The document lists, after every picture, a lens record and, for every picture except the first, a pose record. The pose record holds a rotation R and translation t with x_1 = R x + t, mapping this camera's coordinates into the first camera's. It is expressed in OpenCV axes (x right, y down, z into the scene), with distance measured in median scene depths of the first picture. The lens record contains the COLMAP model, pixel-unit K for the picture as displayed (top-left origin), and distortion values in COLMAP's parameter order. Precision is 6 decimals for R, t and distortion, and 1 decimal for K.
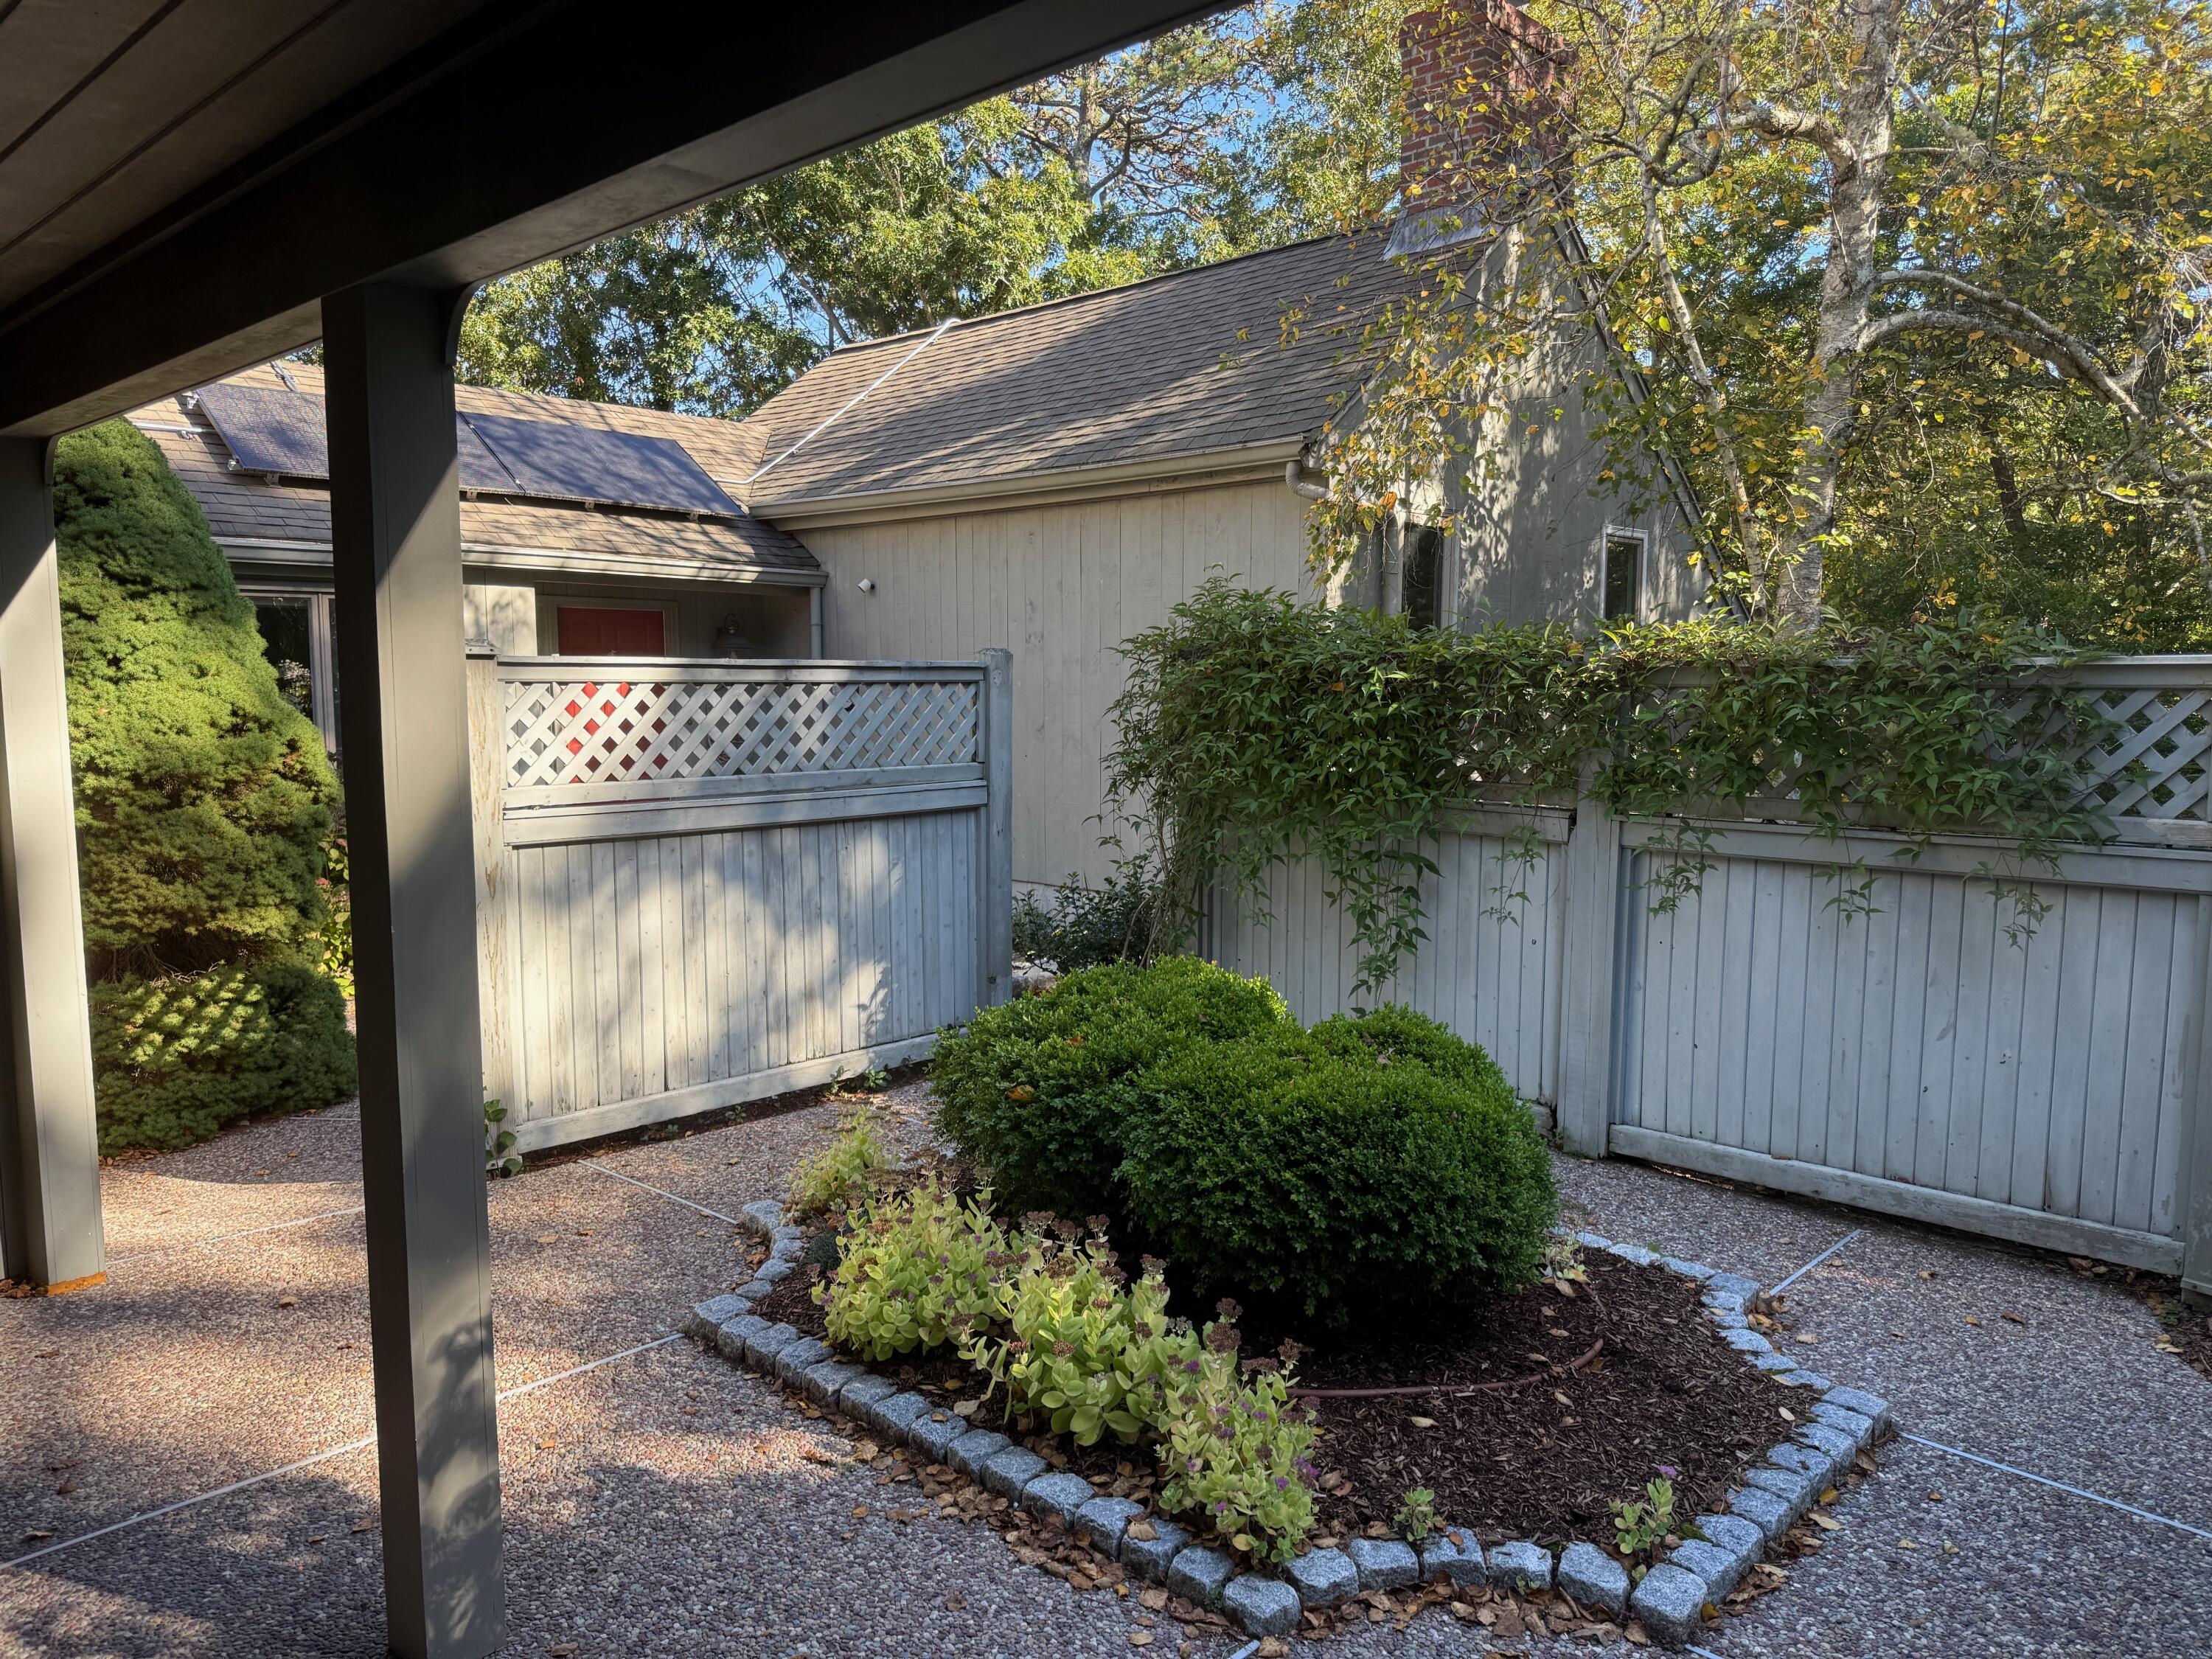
lens RADIAL K [[1521.2, 0, 1106.0], [0, 1521.2, 829.5], [0, 0, 1]] dist [0.112102, -0.214987]
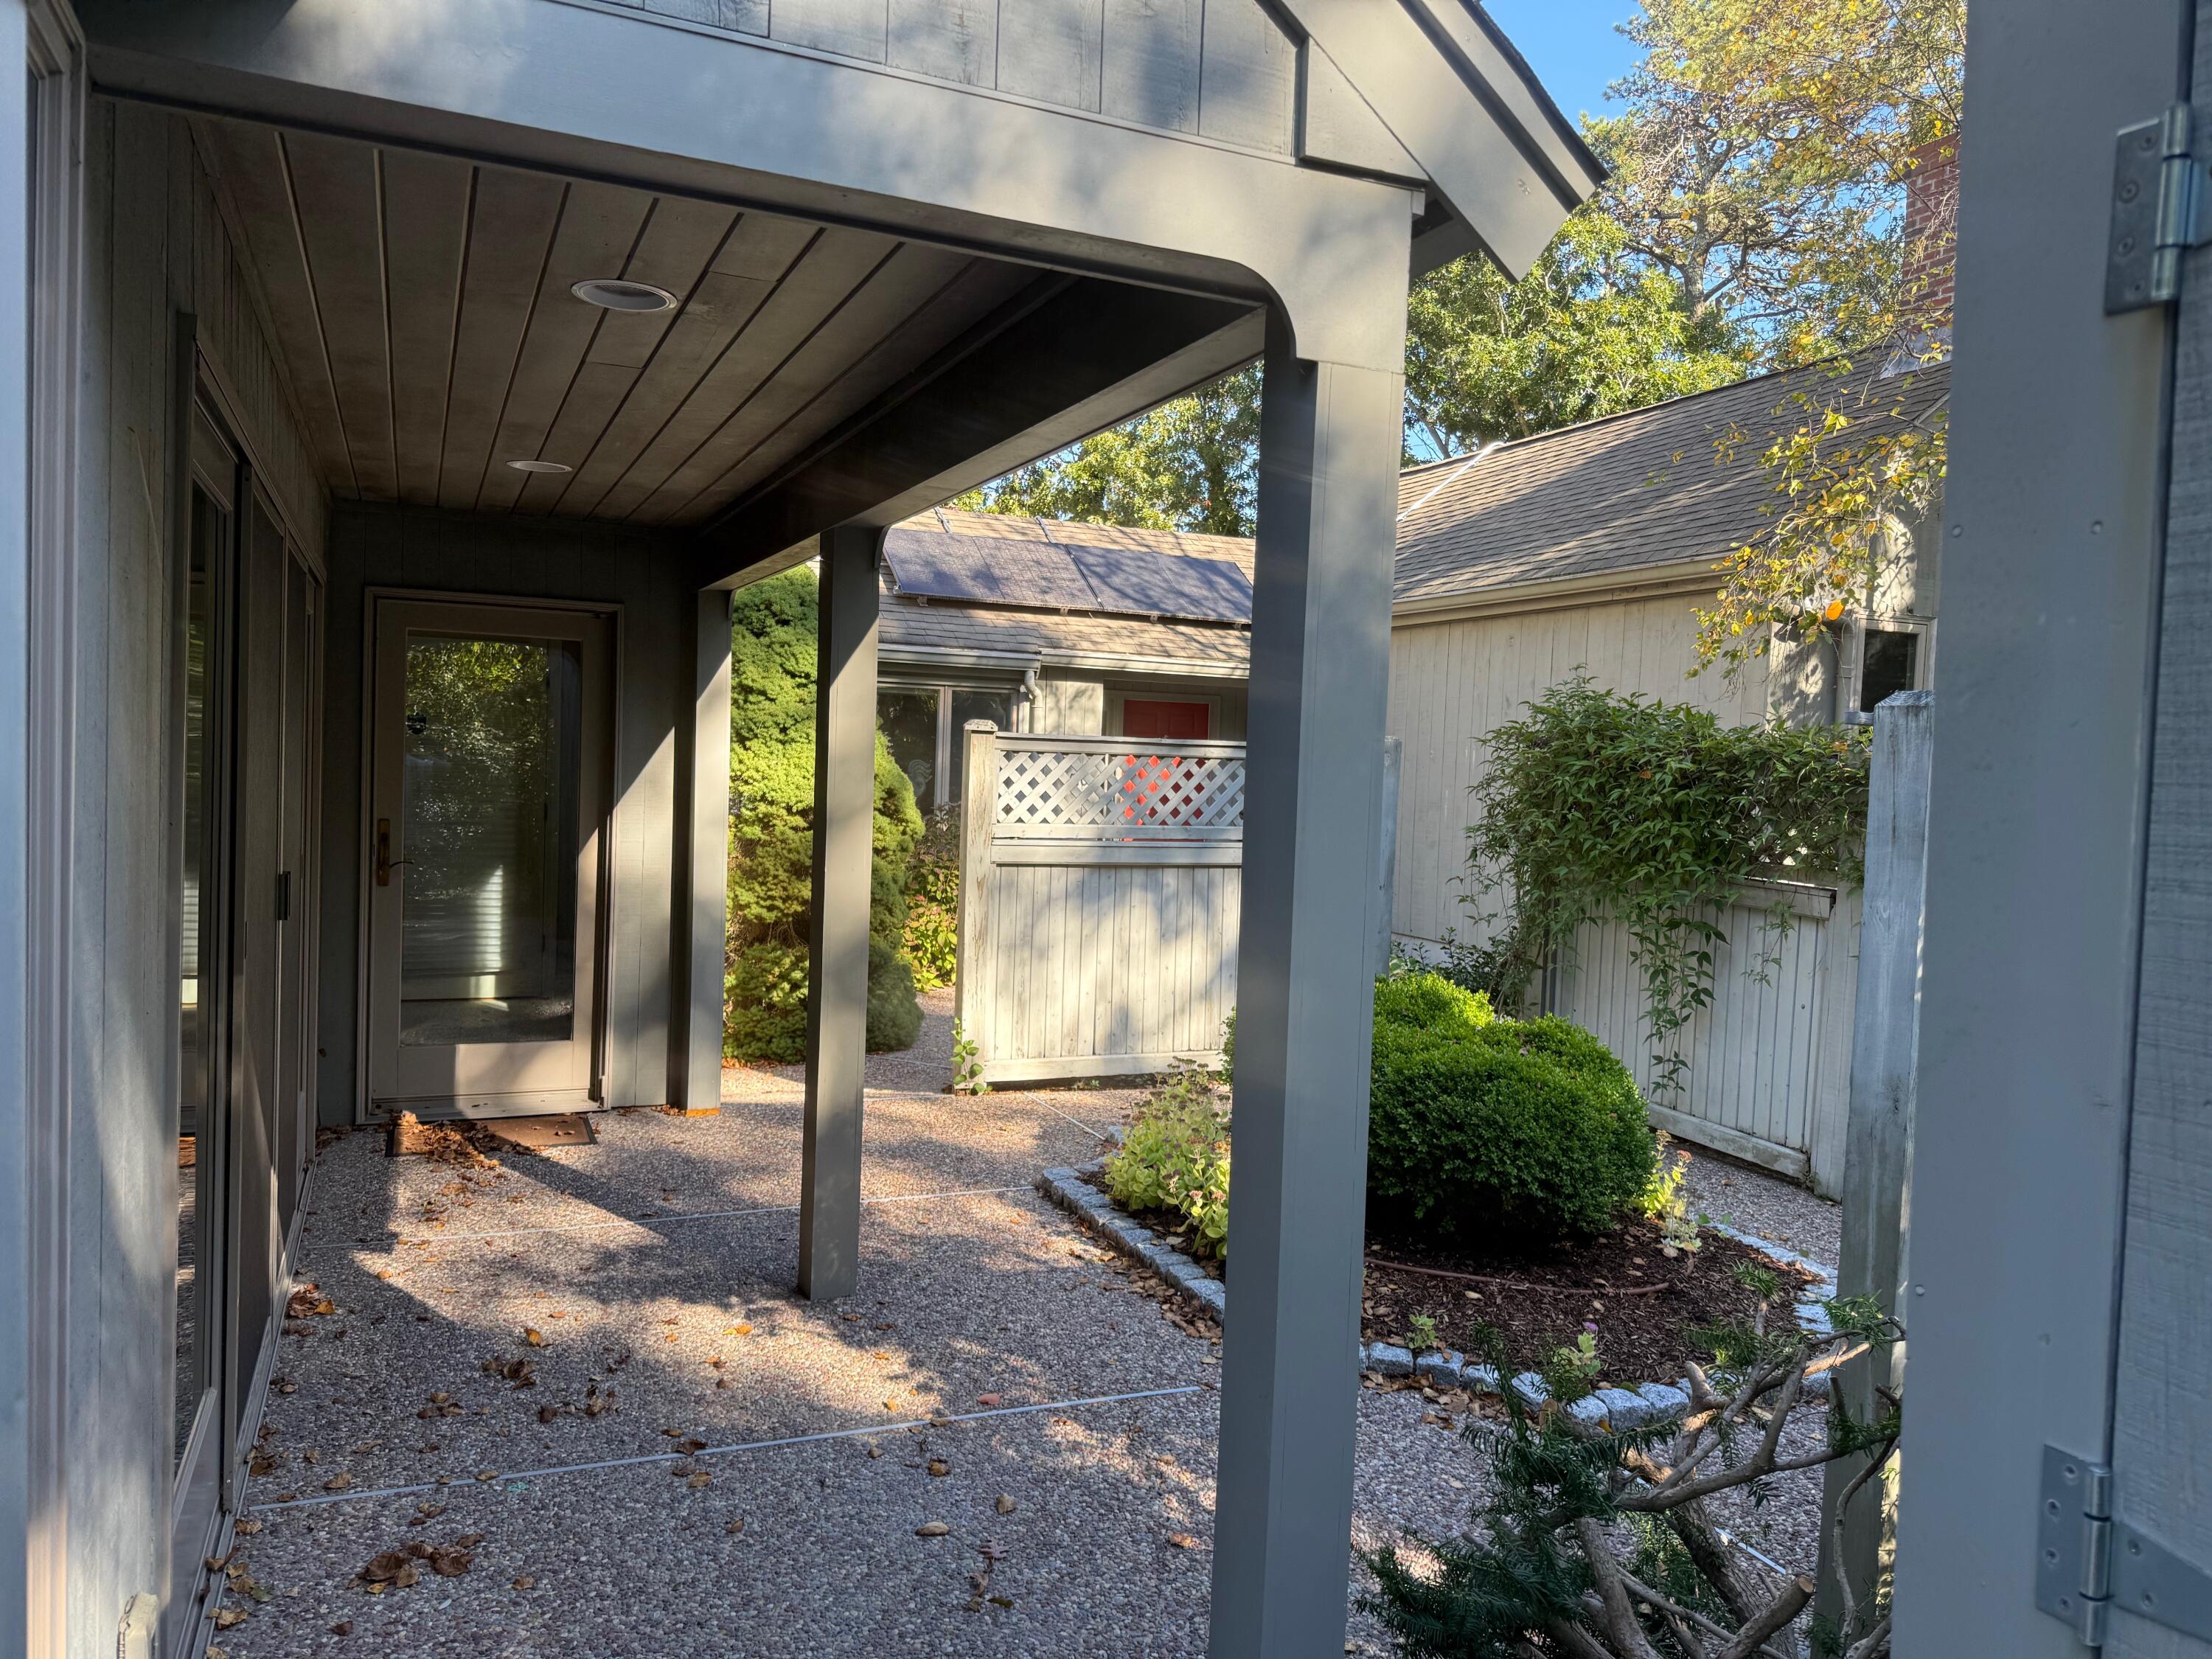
lens RADIAL K [[1543.0, 0, 1106.0], [0, 1543.0, 829.5], [0, 0, 1]] dist [0.121058, -0.349711]
pose [[0.914251, 0.050148, -0.402033, 0.249814], [-0.074941, 0.996119, -0.046169, 0.033076], [0.398158, 0.072339, 0.914460, -0.242844]]
